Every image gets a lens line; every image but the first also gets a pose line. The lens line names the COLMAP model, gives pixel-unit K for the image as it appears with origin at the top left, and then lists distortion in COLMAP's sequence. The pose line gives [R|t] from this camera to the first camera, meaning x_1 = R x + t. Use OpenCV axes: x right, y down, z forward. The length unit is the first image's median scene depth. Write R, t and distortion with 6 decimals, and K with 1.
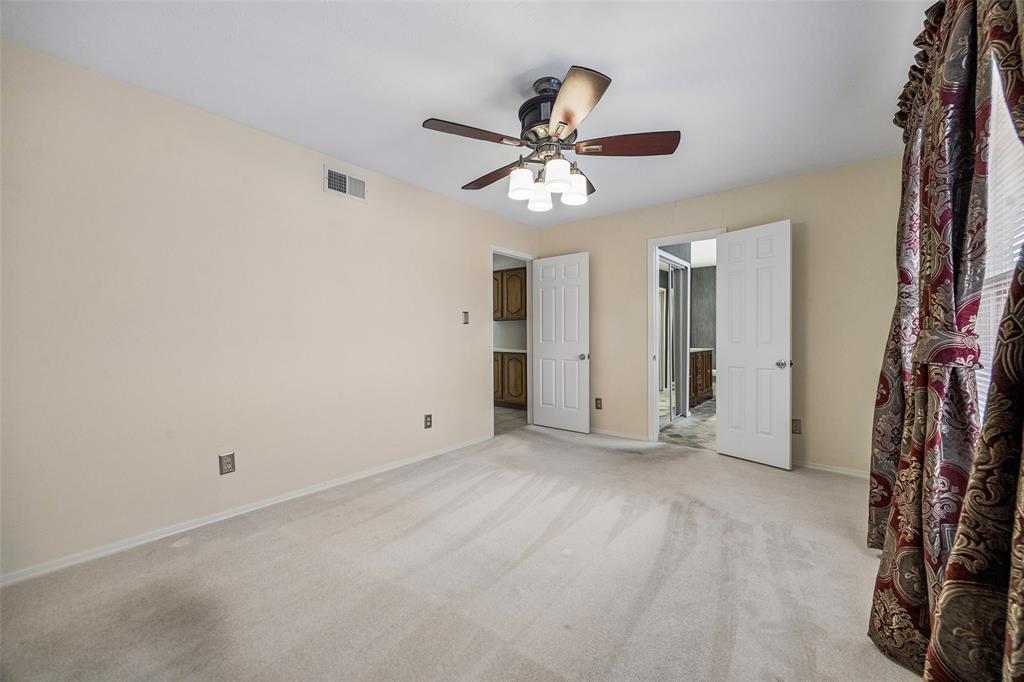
lens RADIAL K [[400.8, 0, 518.7], [0, 400.8, 342.0], [0, 0, 1]] dist [-0.000832, 0.000440]
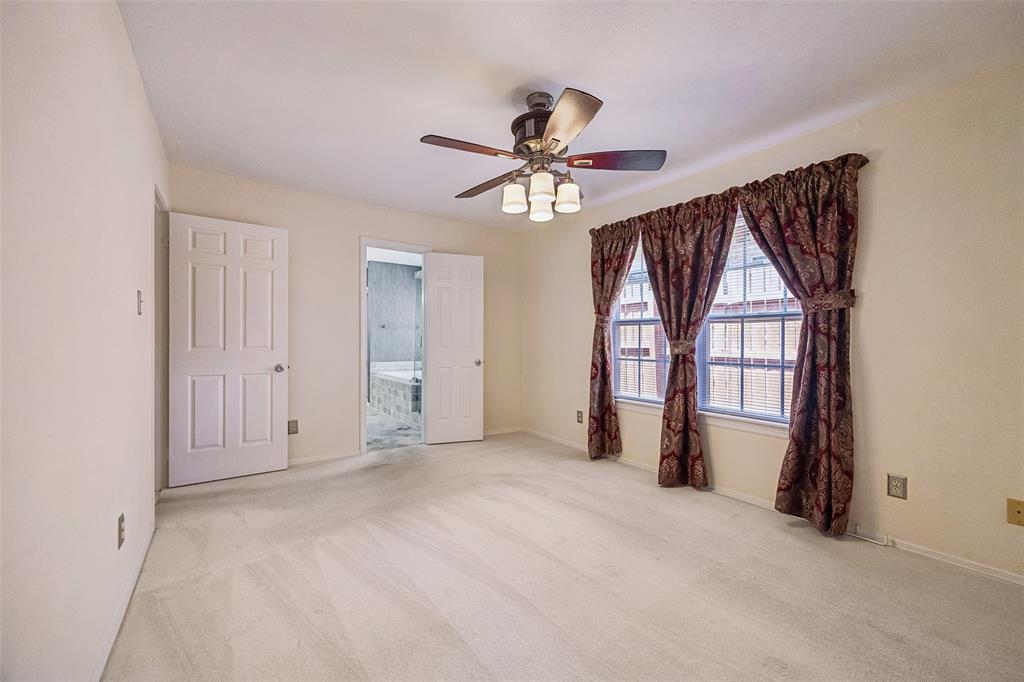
lens RADIAL K [[400.8, 0, 517.1], [0, 400.8, 341.2], [0, 0, 1]] dist [-0.000832, 0.000440]
pose [[0.254747, 0.004409, 0.966998, -0.598512], [0.005003, 0.999970, -0.005877, -0.009023], [-0.966995, 0.006335, 0.254717, 0.505374]]
